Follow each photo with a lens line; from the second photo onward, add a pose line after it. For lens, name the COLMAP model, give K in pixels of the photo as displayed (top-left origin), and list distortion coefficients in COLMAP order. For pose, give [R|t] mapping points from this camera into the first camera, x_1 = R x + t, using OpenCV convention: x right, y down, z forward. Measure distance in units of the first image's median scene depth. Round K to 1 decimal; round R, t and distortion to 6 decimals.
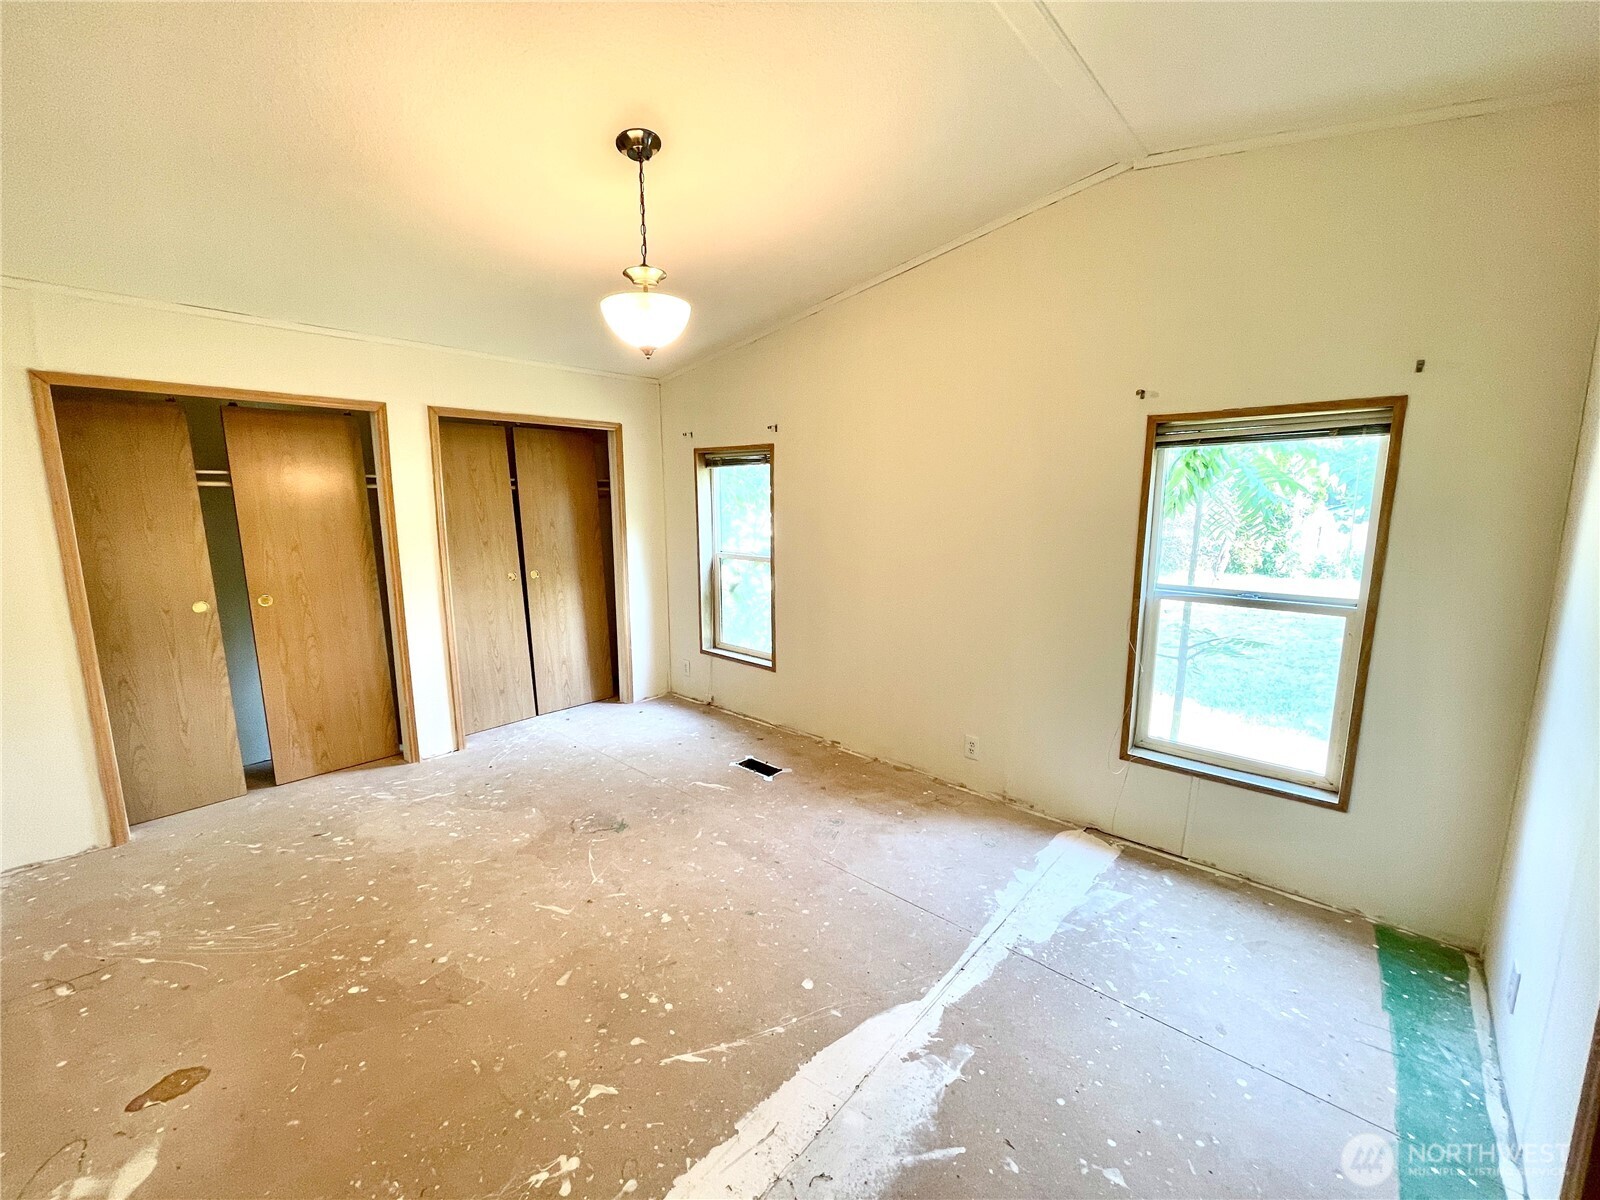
lens RADIAL K [[647.3, 0, 794.0], [0, 647.3, 597.0], [0, 0, 1]] dist [0.001018, -0.000483]
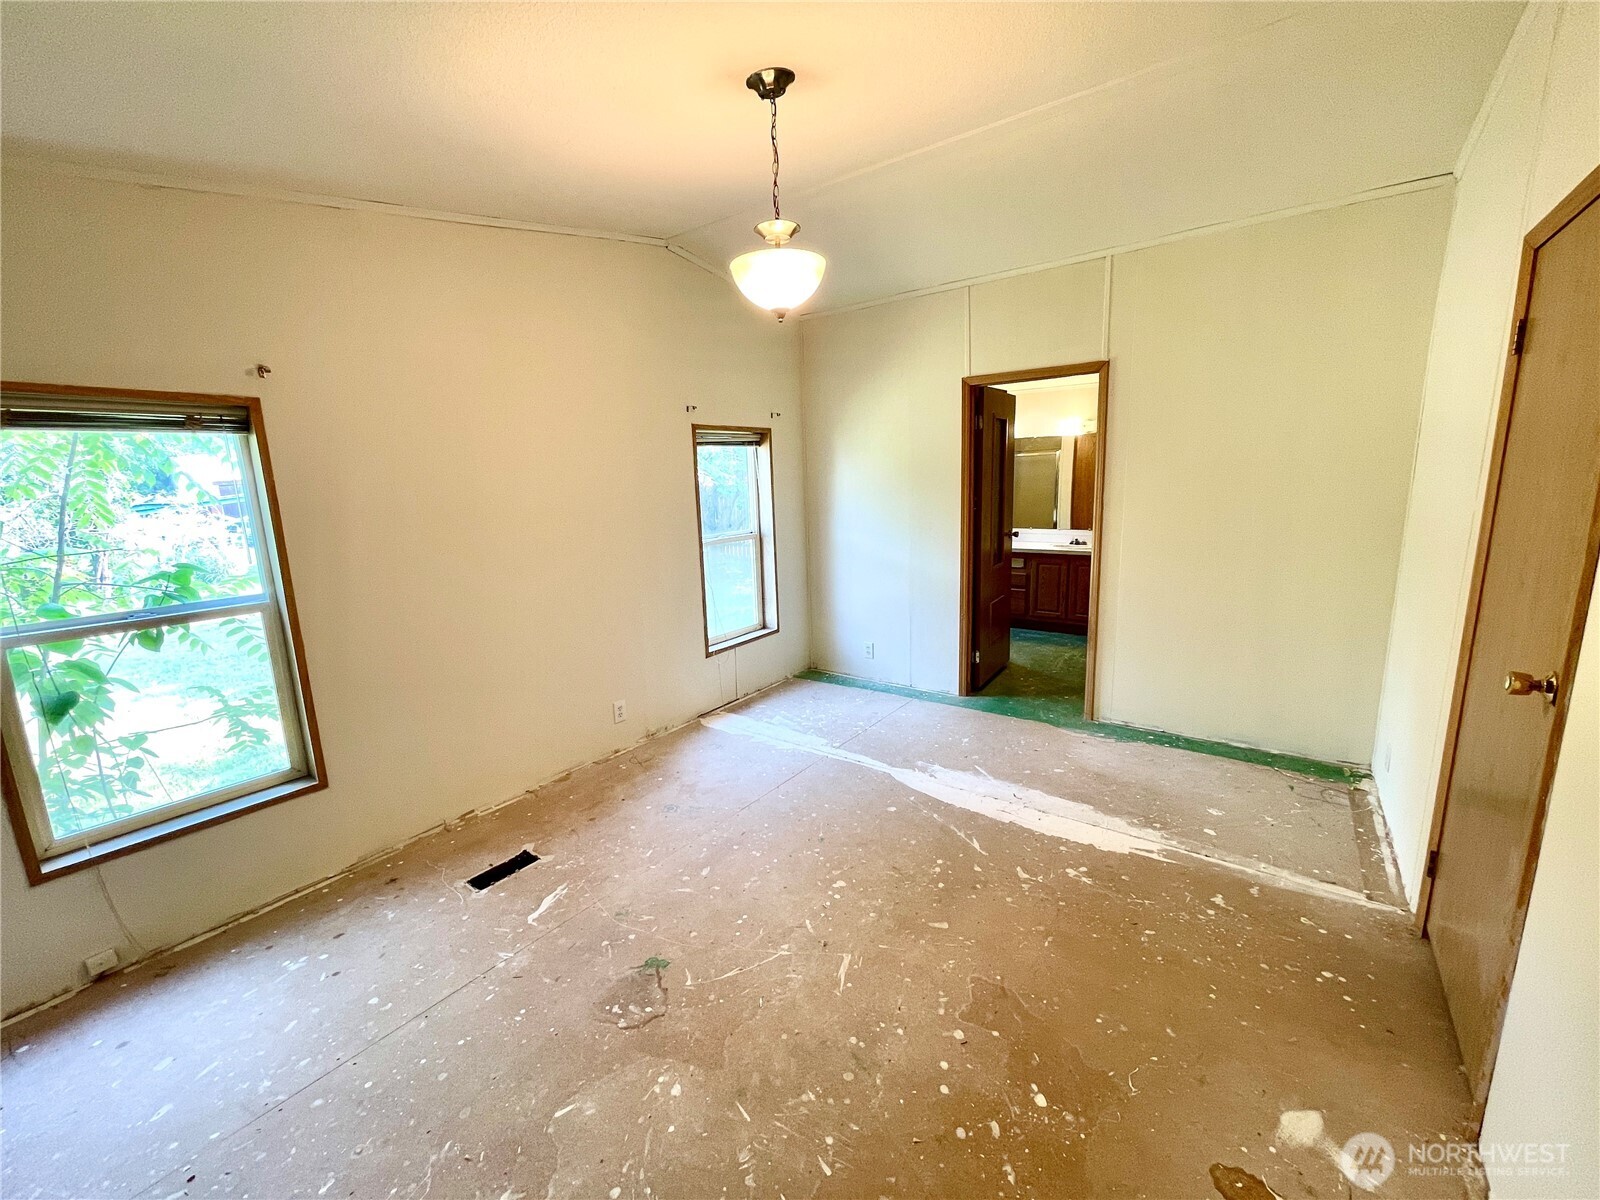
lens RADIAL K [[647.3, 0, 797.0], [0, 647.3, 597.7], [0, 0, 1]] dist [0.001018, -0.000483]
pose [[-0.094586, -0.177663, 0.979535, -1.001758], [0.189802, 0.962680, 0.192934, -0.135589], [-0.977256, 0.204166, -0.057335, 0.927156]]
